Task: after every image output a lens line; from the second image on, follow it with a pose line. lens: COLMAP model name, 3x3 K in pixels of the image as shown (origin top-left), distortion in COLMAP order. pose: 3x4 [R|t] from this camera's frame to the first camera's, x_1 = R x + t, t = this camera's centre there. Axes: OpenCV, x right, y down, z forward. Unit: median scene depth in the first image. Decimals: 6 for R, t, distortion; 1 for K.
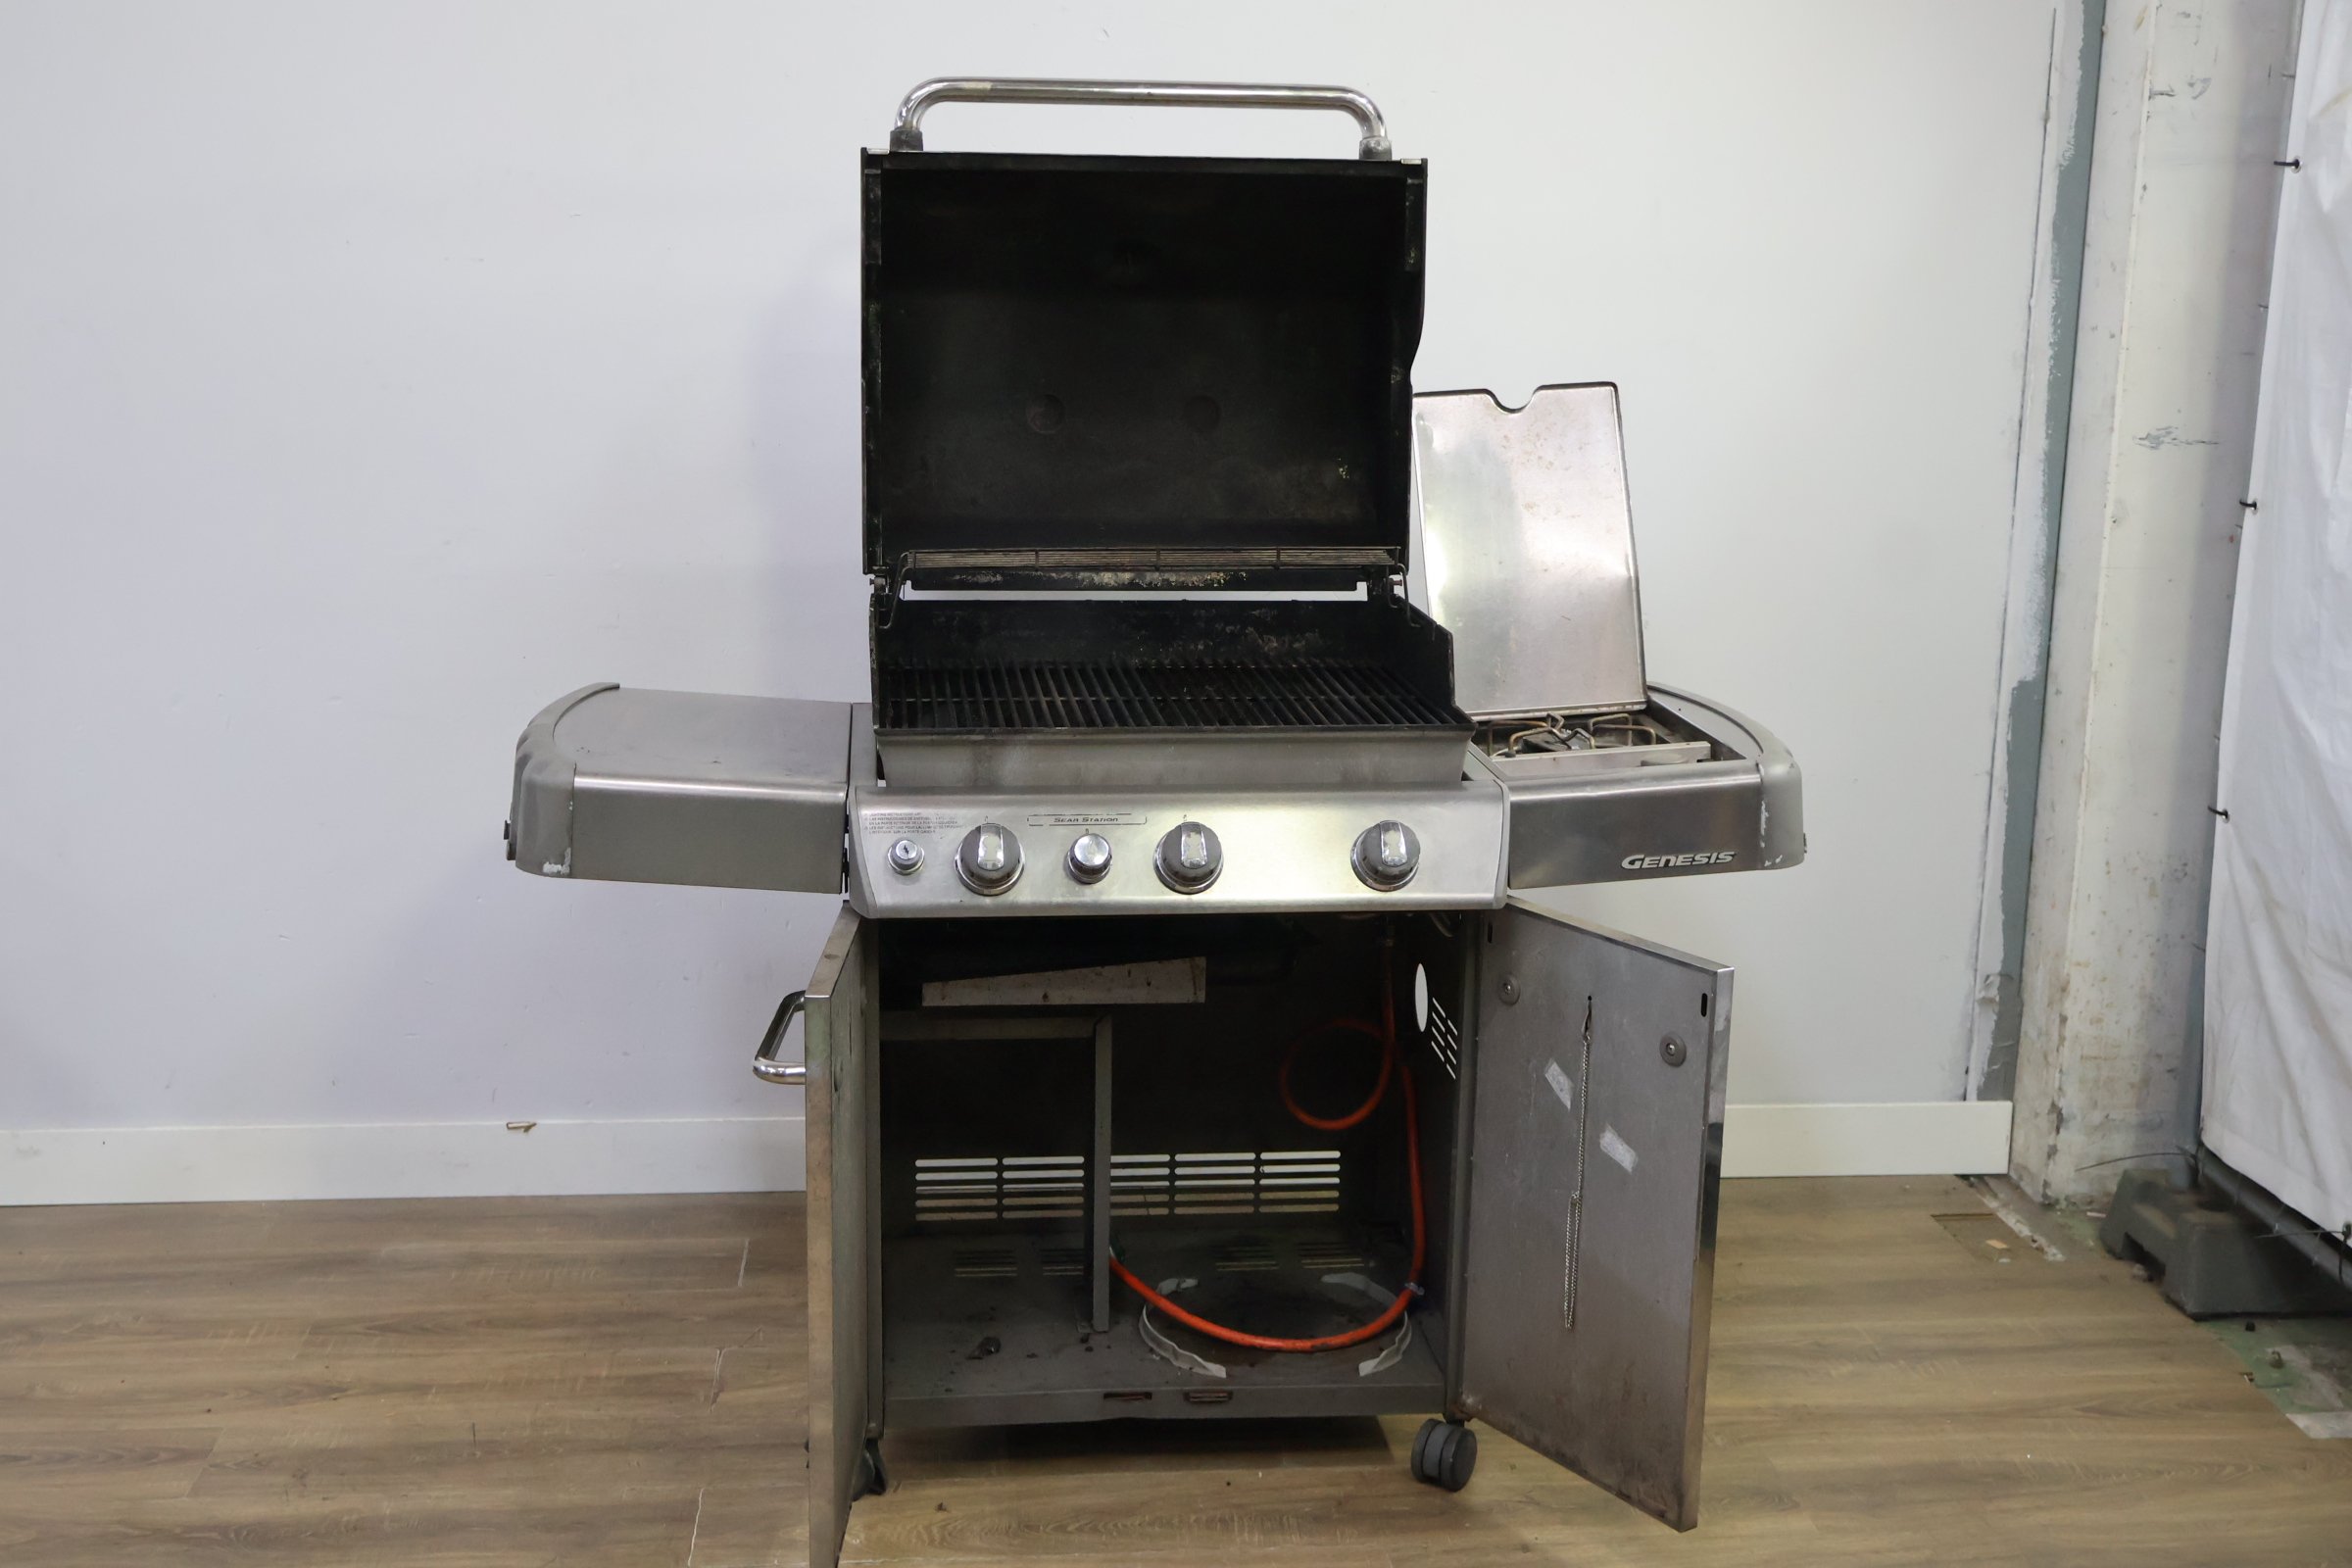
lens RADIAL K [[2624.2, 0, 1186.2], [0, 2624.2, 789.7], [0, 0, 1]] dist [-0.001405, -0.006853]
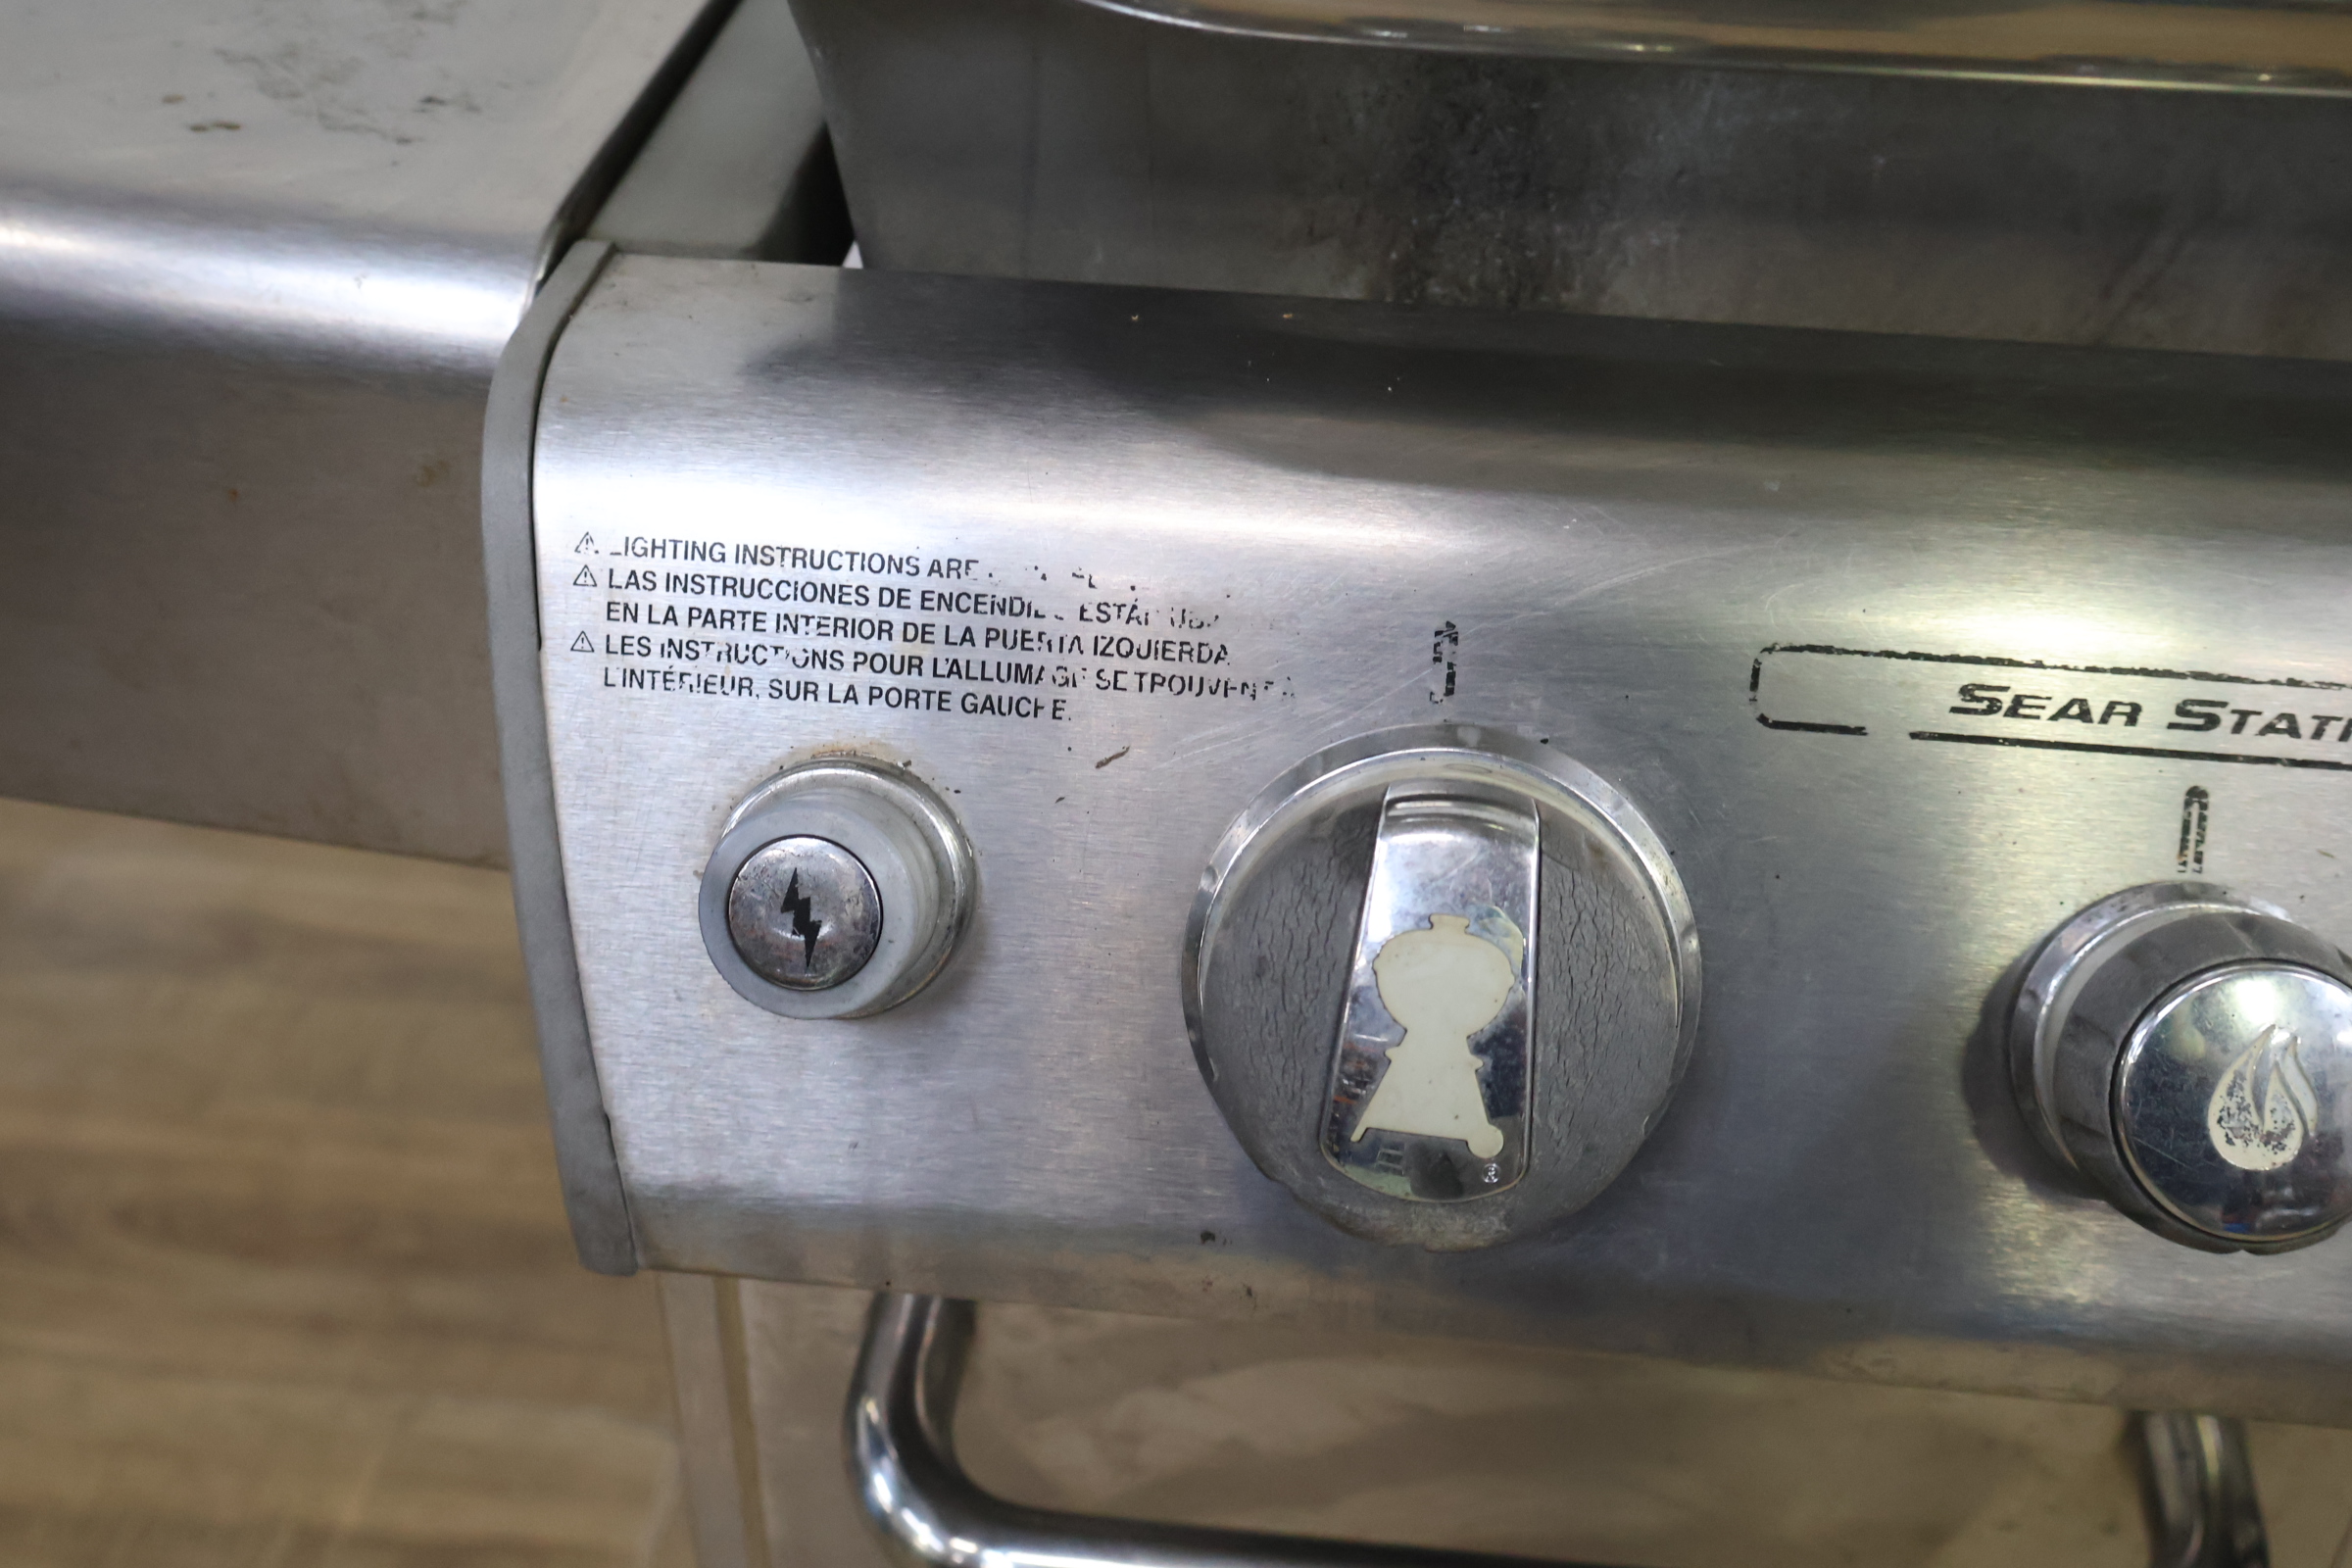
lens RADIAL K [[2633.3, 0, 1171.4], [0, 2633.3, 790.0], [0, 0, 1]] dist [-0.007738, -0.001416]
pose [[0.973141, 0.133030, -0.187883, -0.051728], [-0.040017, 0.901460, 0.431009, -0.031975], [0.226706, -0.411914, 0.882571, 0.711866]]
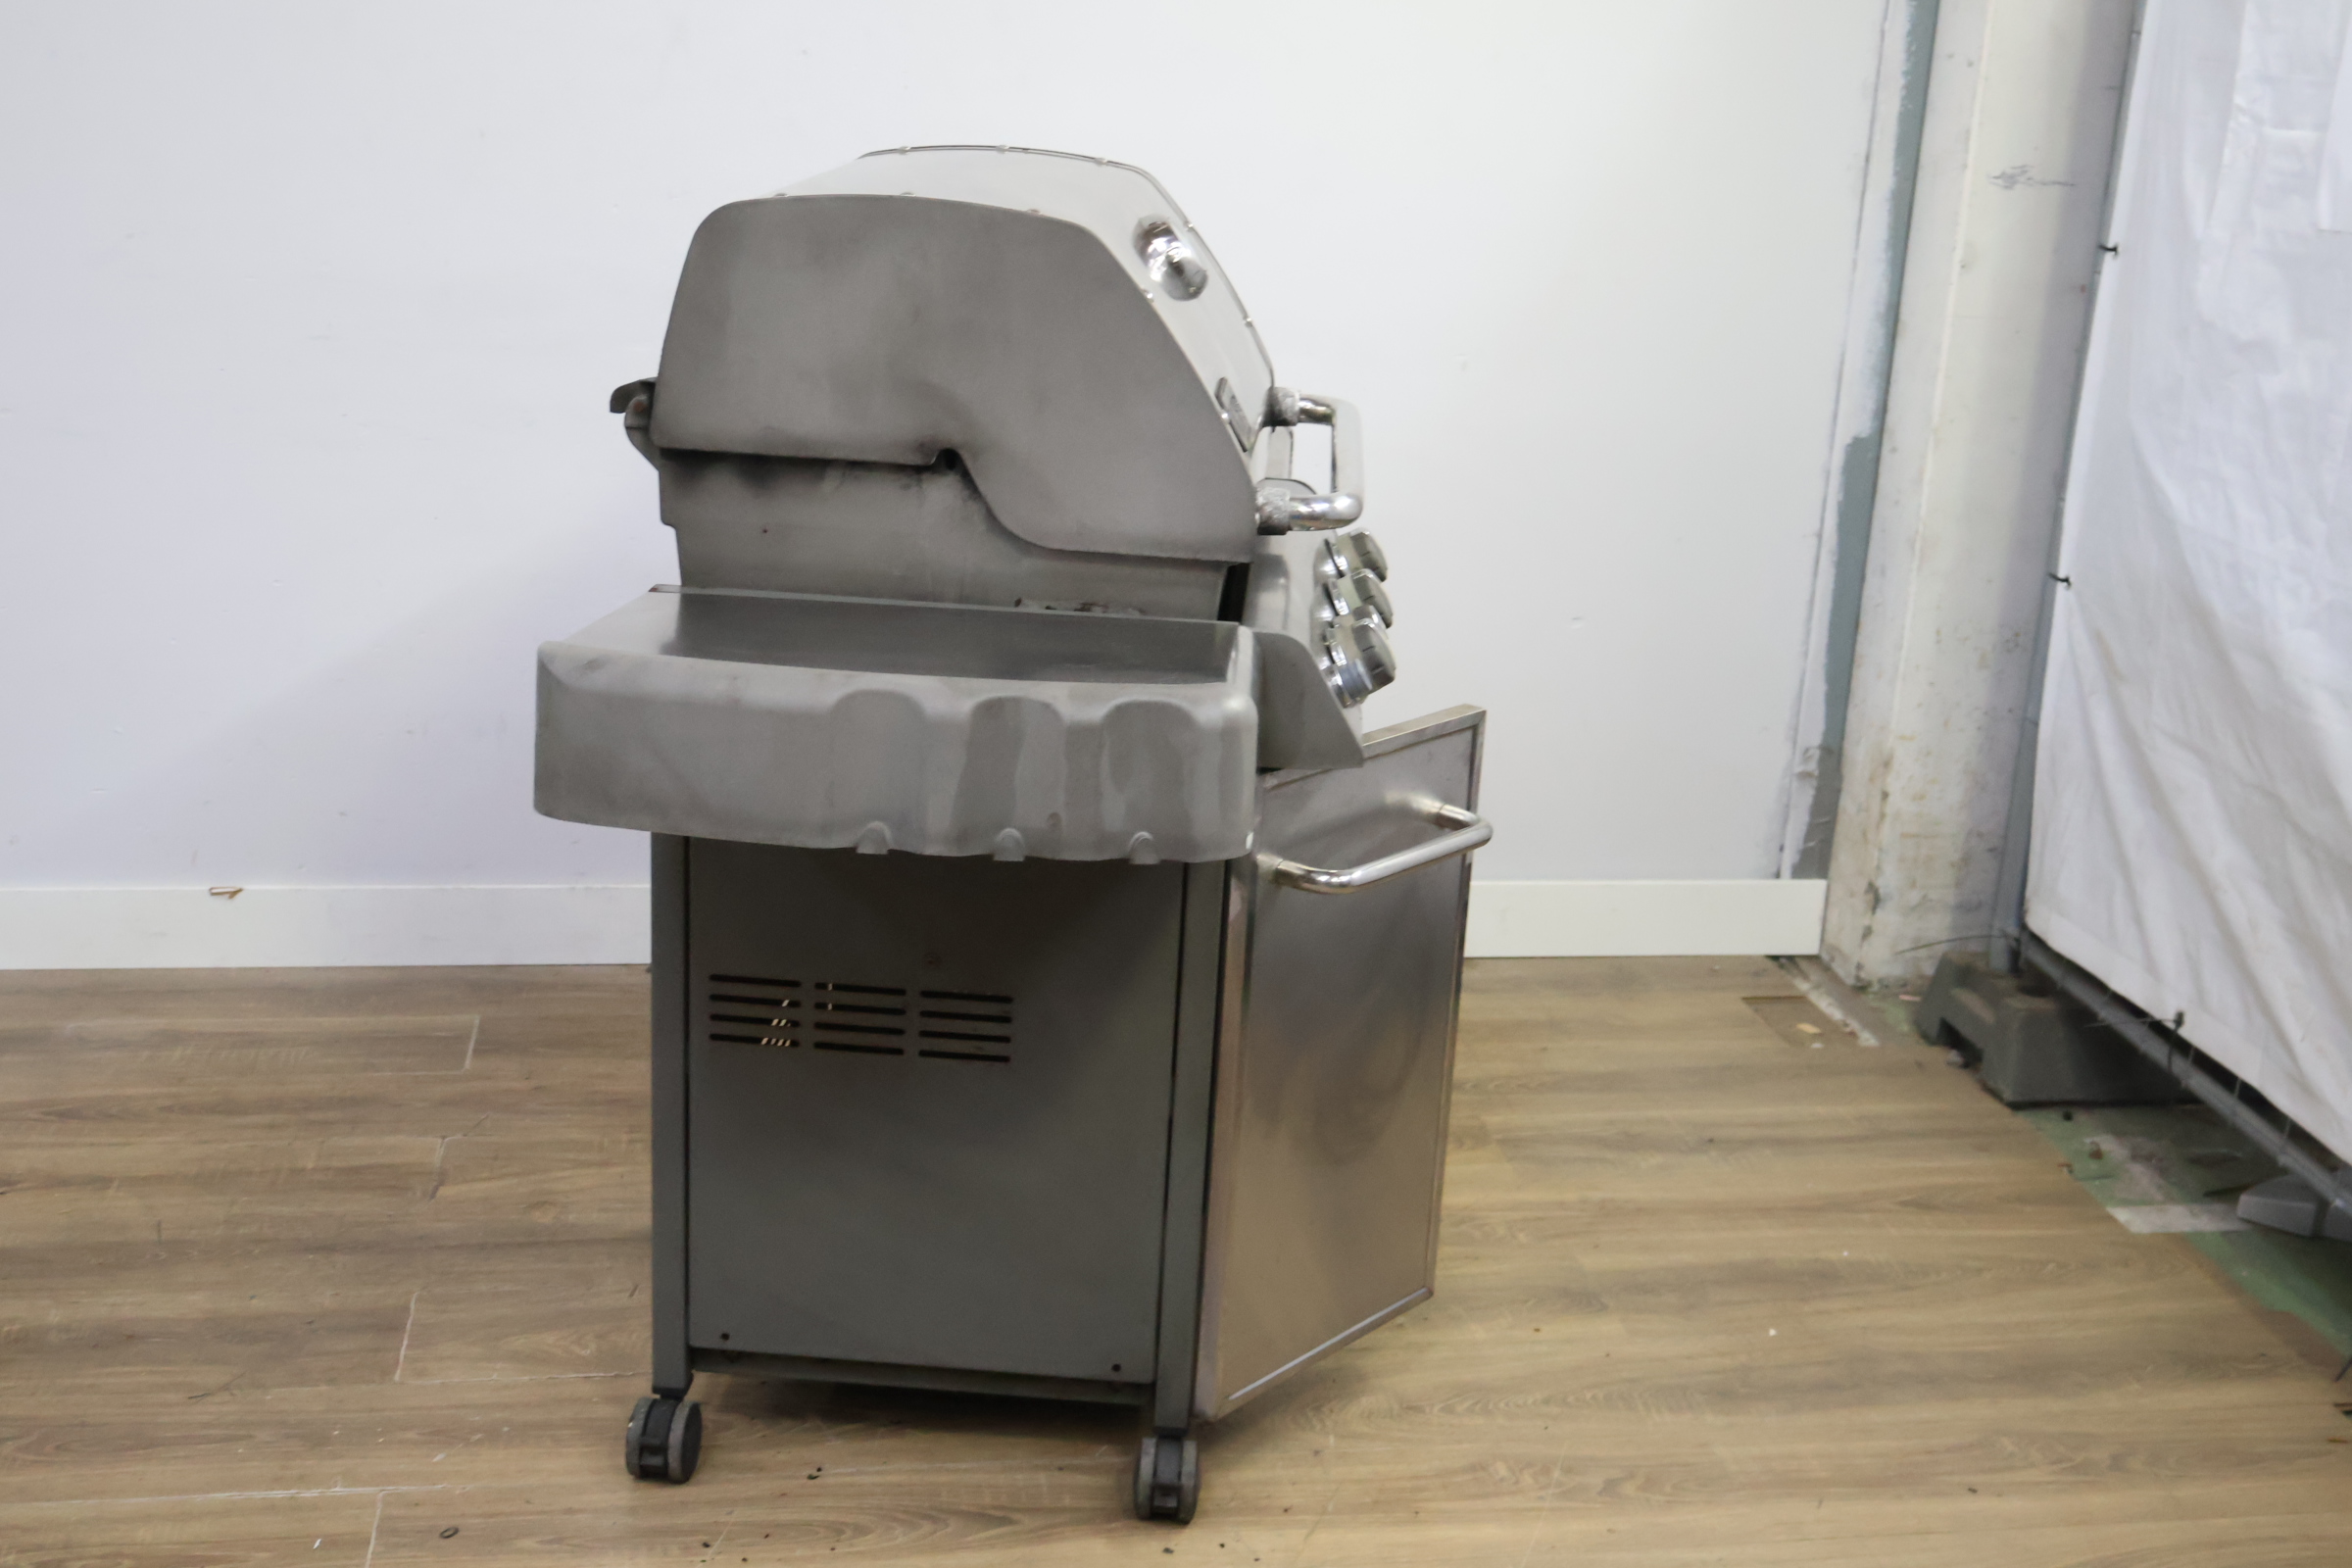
lens RADIAL K [[2629.3, 0, 1184.1], [0, 2629.3, 780.2], [0, 0, 1]] dist [0.001415, -0.034447]
pose [[0.996573, 0.012570, 0.081755, 0.002798], [-0.019498, 0.996232, 0.084504, 0.007232], [-0.080384, -0.085808, 0.993064, 0.082248]]
